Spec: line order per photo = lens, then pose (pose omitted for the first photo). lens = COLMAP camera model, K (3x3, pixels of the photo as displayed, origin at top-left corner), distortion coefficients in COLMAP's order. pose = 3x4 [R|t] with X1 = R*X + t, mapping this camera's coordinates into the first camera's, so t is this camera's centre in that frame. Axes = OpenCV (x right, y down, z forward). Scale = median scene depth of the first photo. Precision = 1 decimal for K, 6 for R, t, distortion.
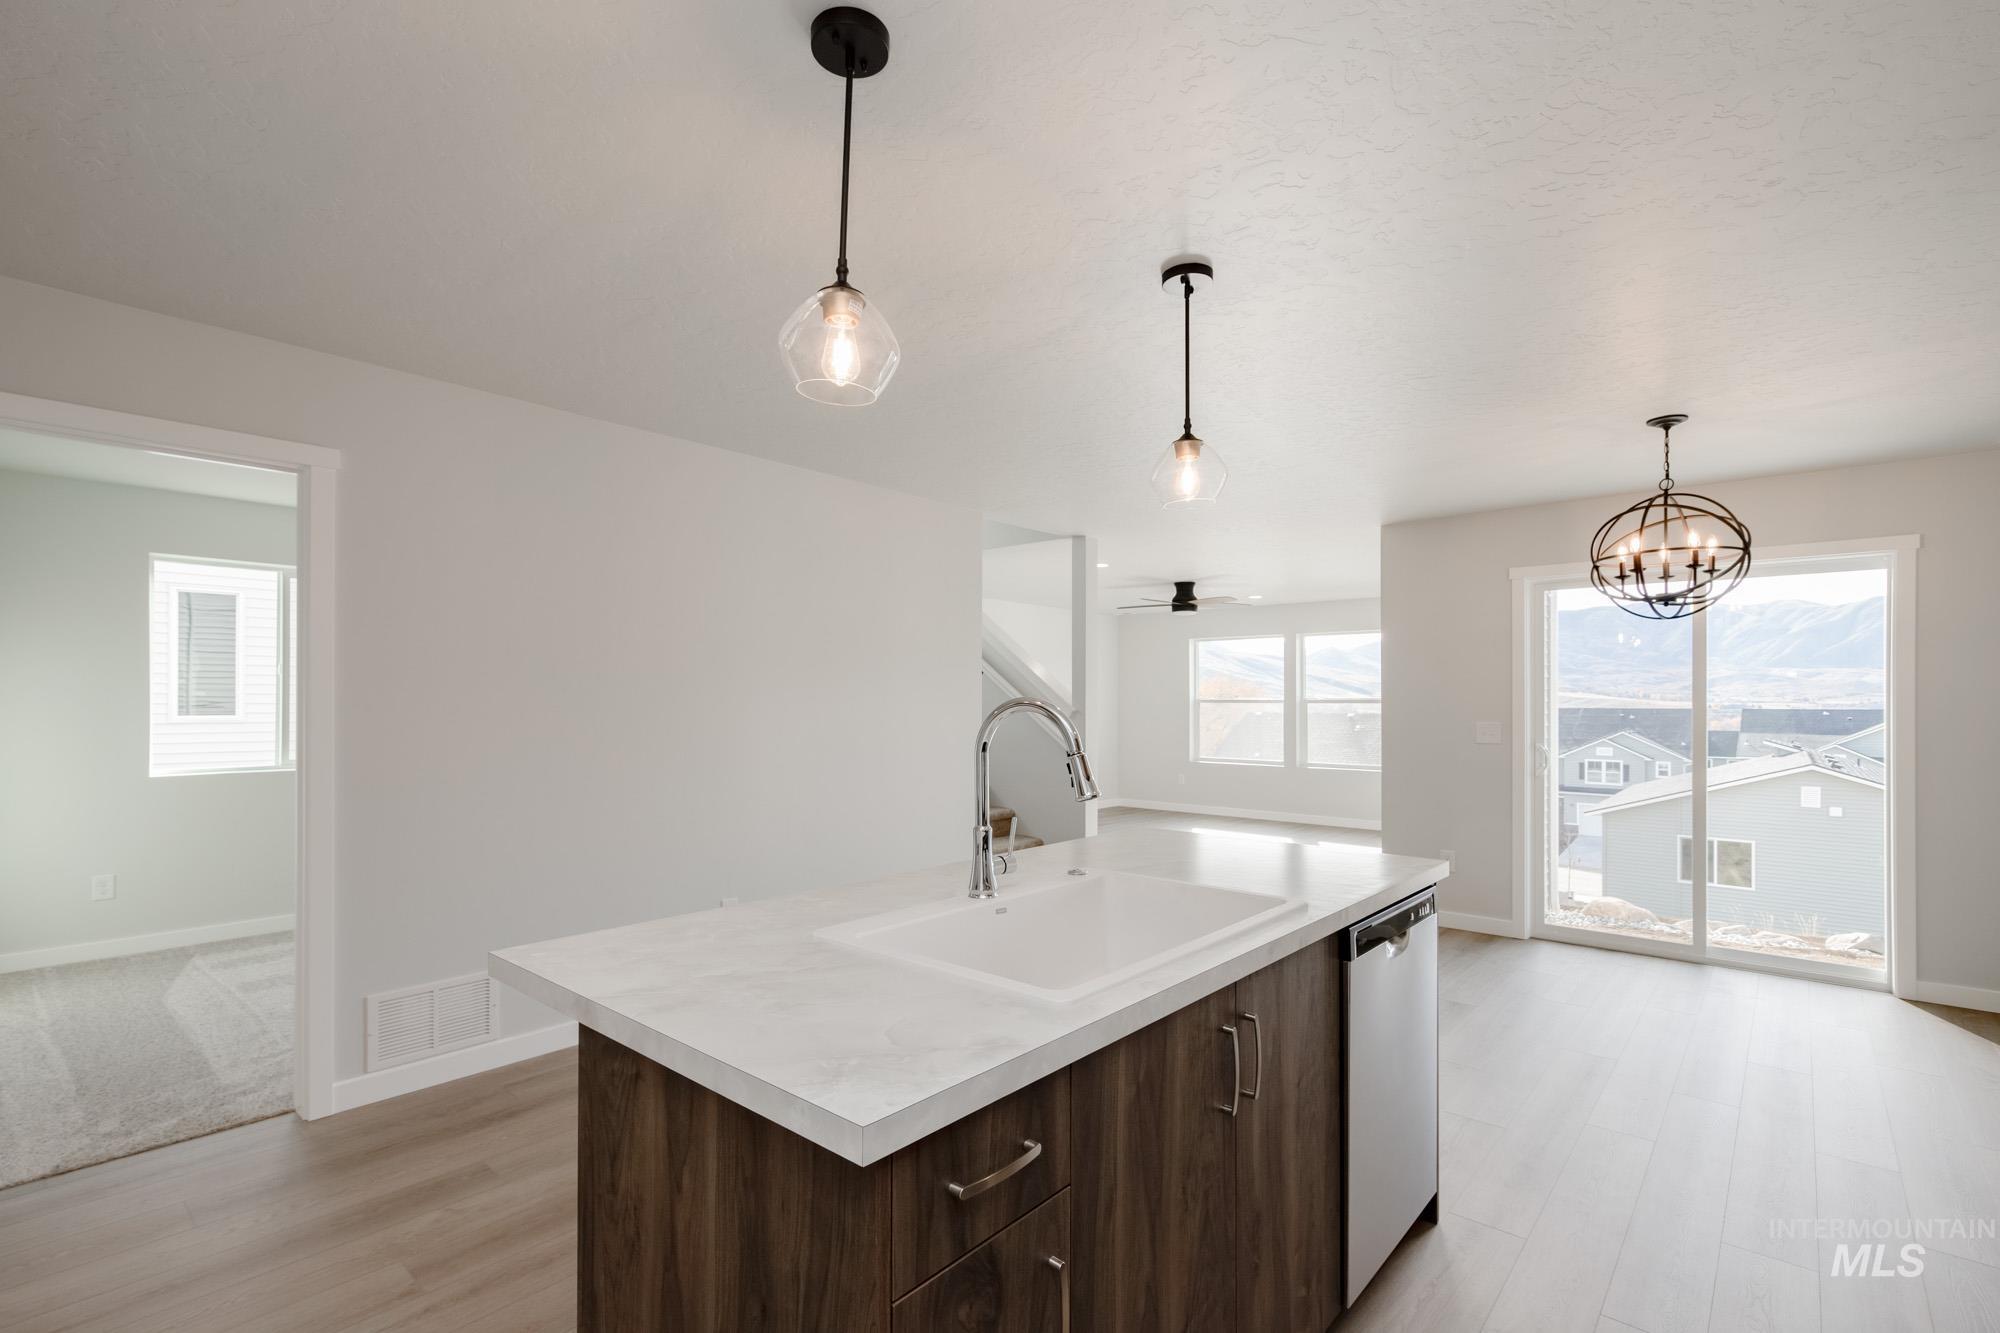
lens RADIAL K [[888.1, 0, 980.9], [0, 888.1, 697.9], [0, 0, 1]] dist [0.016433, -0.007145]
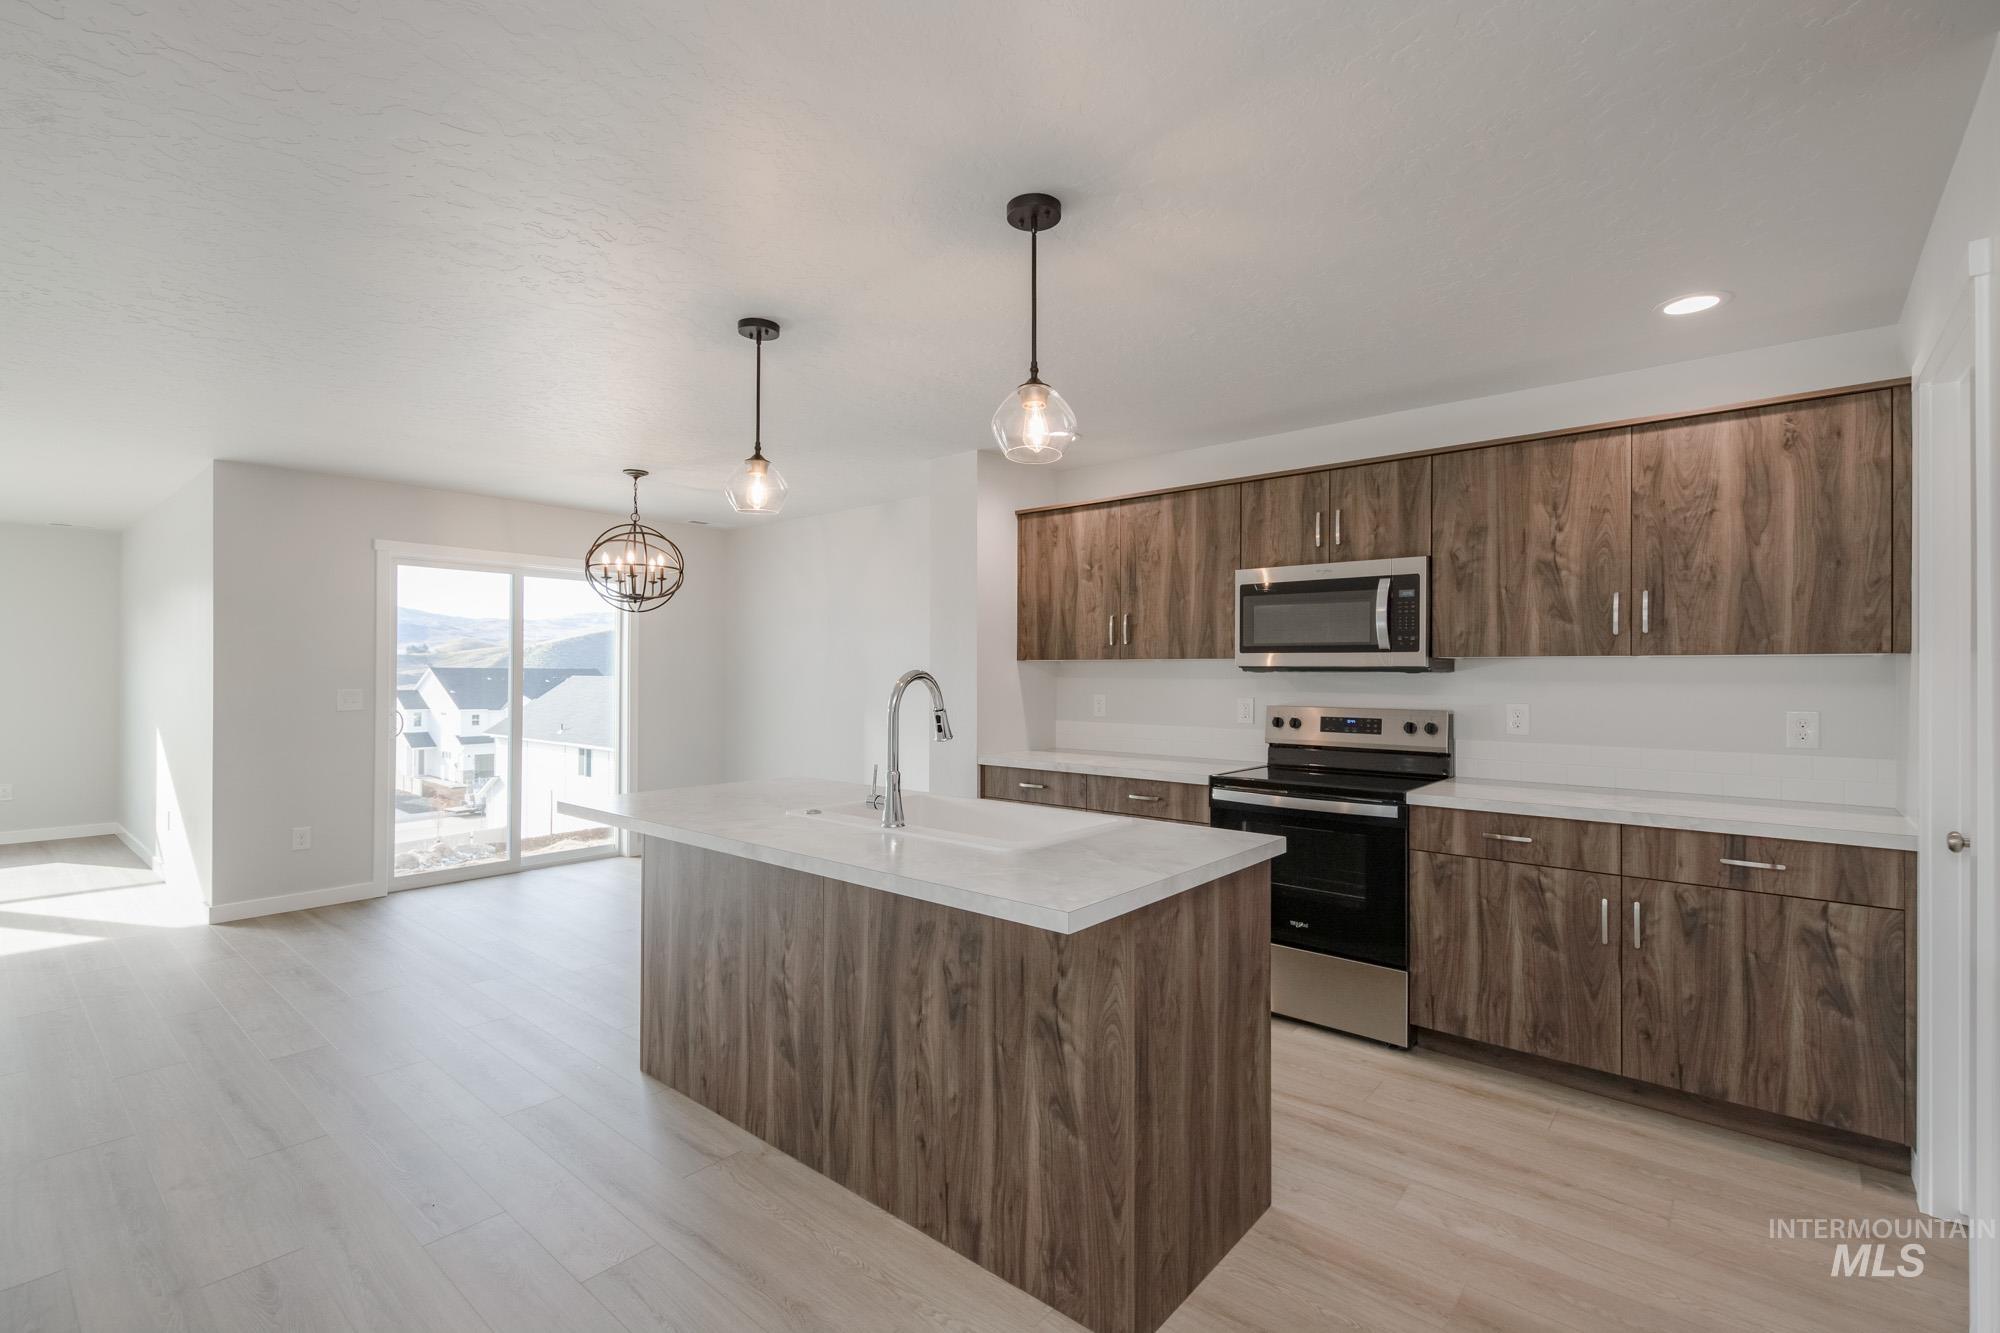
lens RADIAL K [[888.1, 0, 998.9], [0, 888.1, 668.7], [0, 0, 1]] dist [0.016433, -0.007145]
pose [[-0.034247, 0.002109, 0.999411, -0.208621], [-0.009326, 0.999954, -0.002430, -0.000096], [-0.999370, -0.009404, -0.034225, 0.146757]]
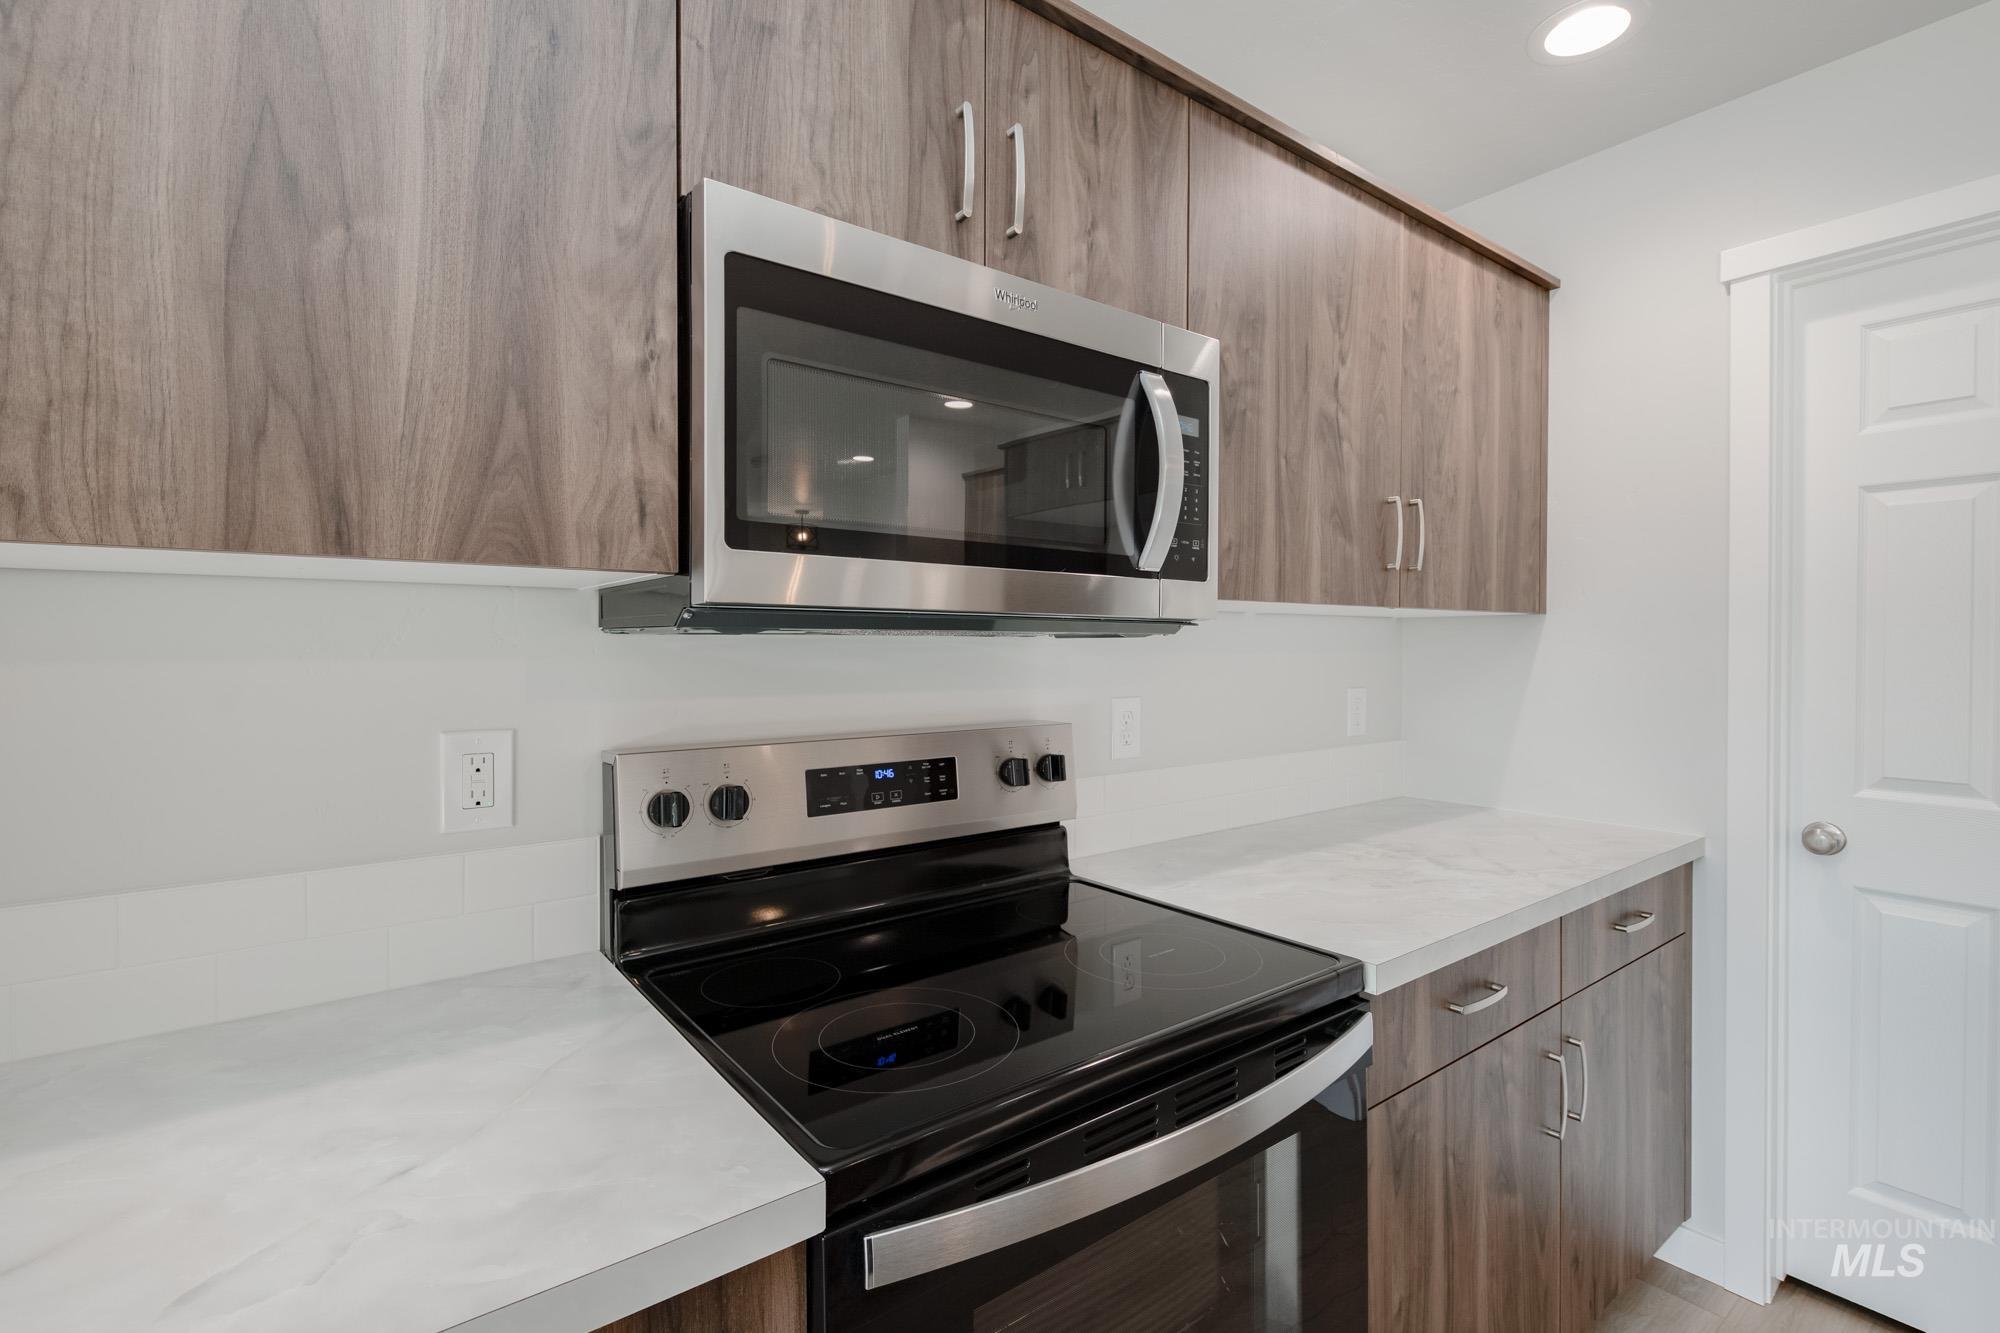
lens RADIAL K [[888.1, 0, 1000.0], [0, 888.1, 646.6], [0, 0, 1]] dist [0.016433, -0.007145]
pose [[-0.980557, -0.004423, 0.196186, 0.090260], [-0.004697, 0.999989, -0.000932, 0.000823], [-0.196179, -0.001836, -0.980566, 0.114878]]
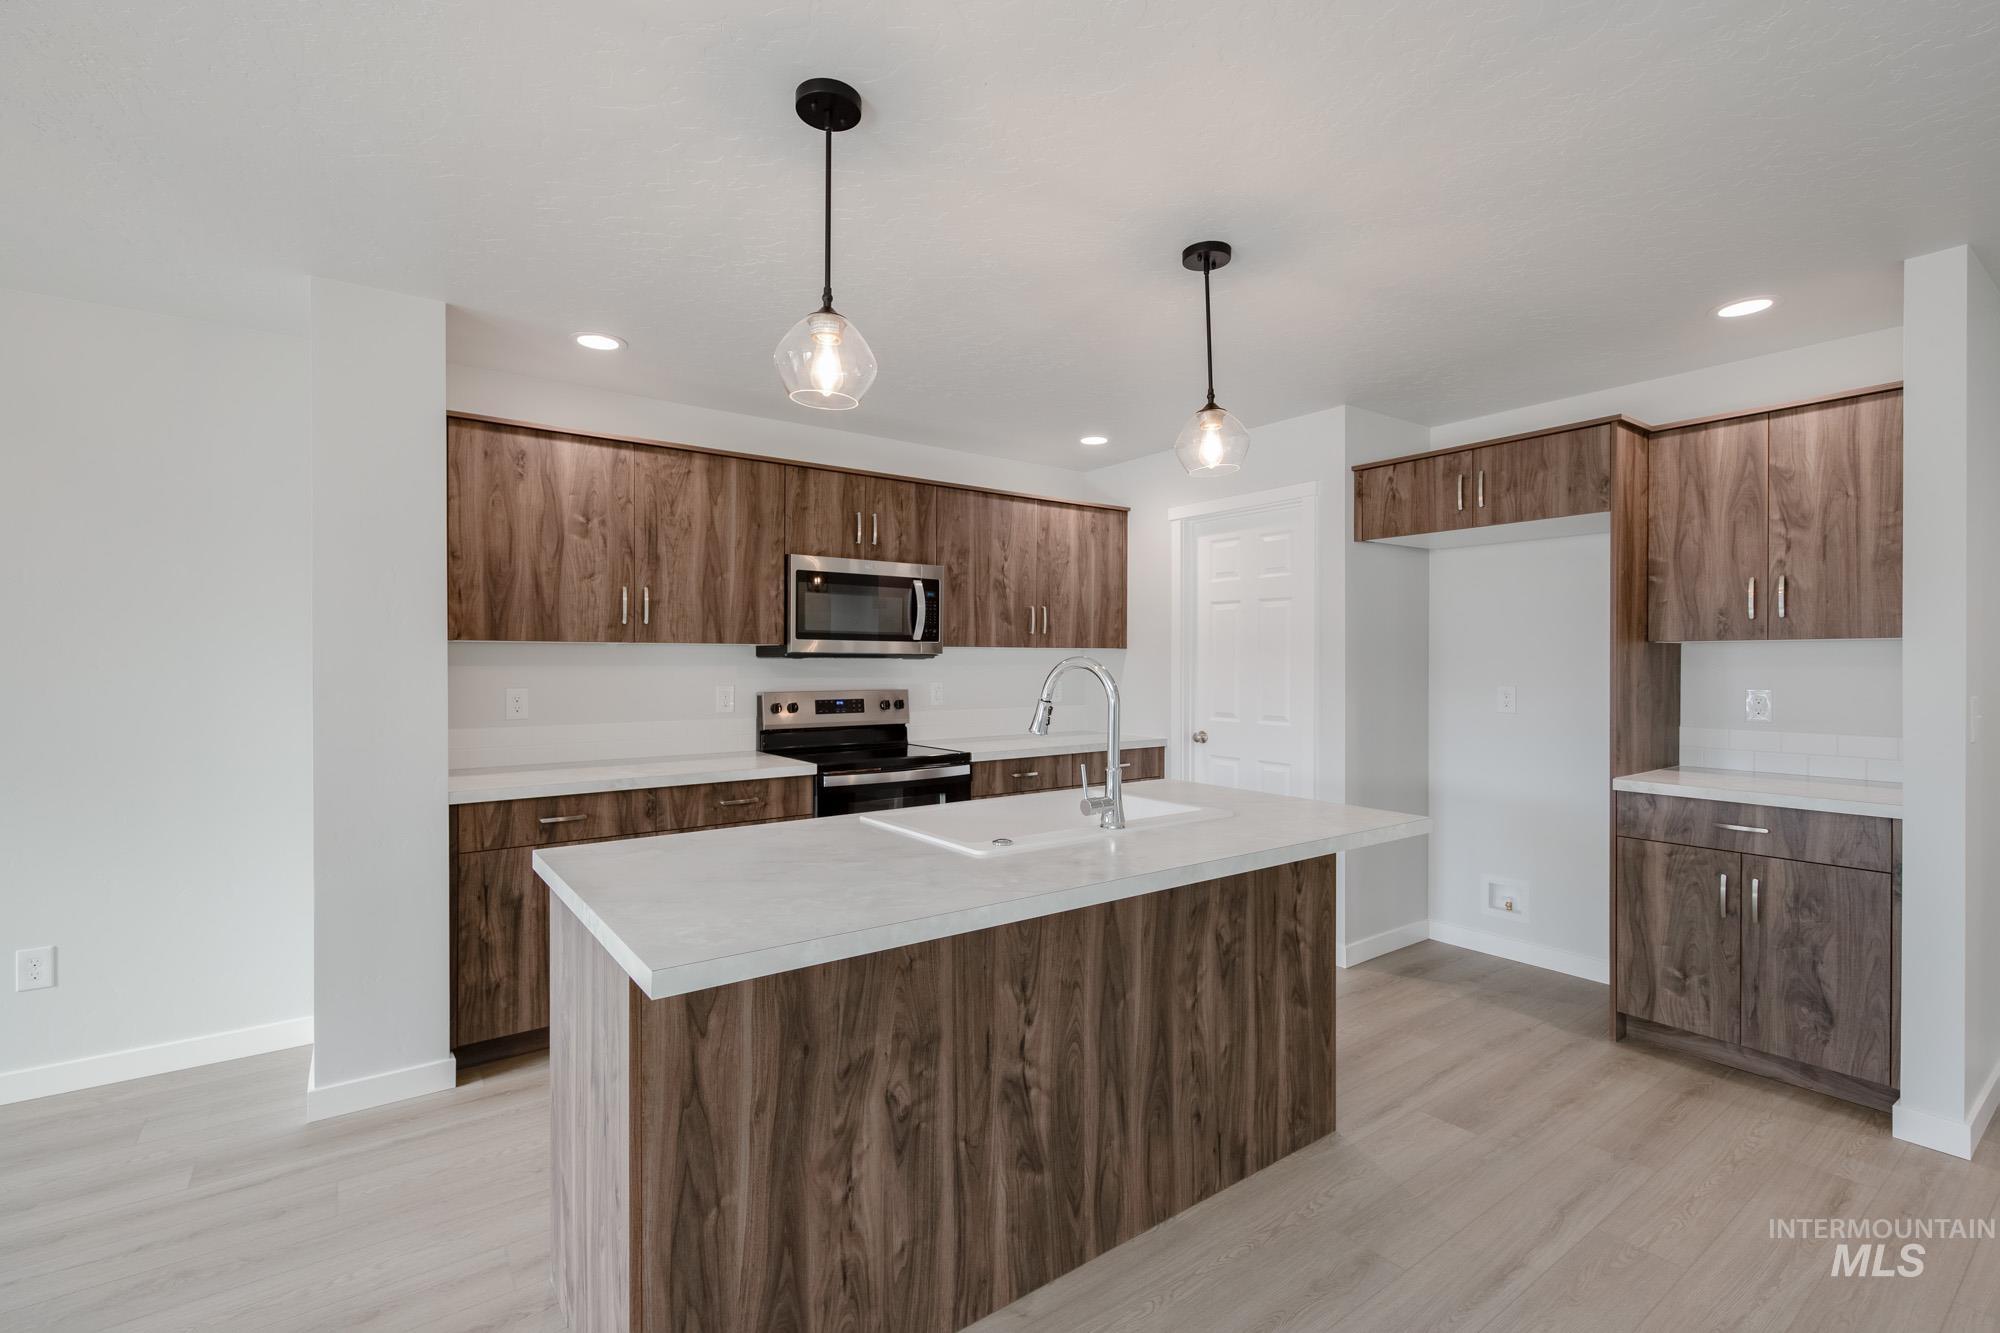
lens RADIAL K [[888.1, 0, 995.6], [0, 888.1, 665.6], [0, 0, 1]] dist [0.016433, -0.007145]
pose [[-0.979159, -0.003705, 0.203061, -0.012909], [-0.003746, 0.999993, 0.000180, 0.001902], [-0.203060, -0.000585, -0.979166, 0.356887]]
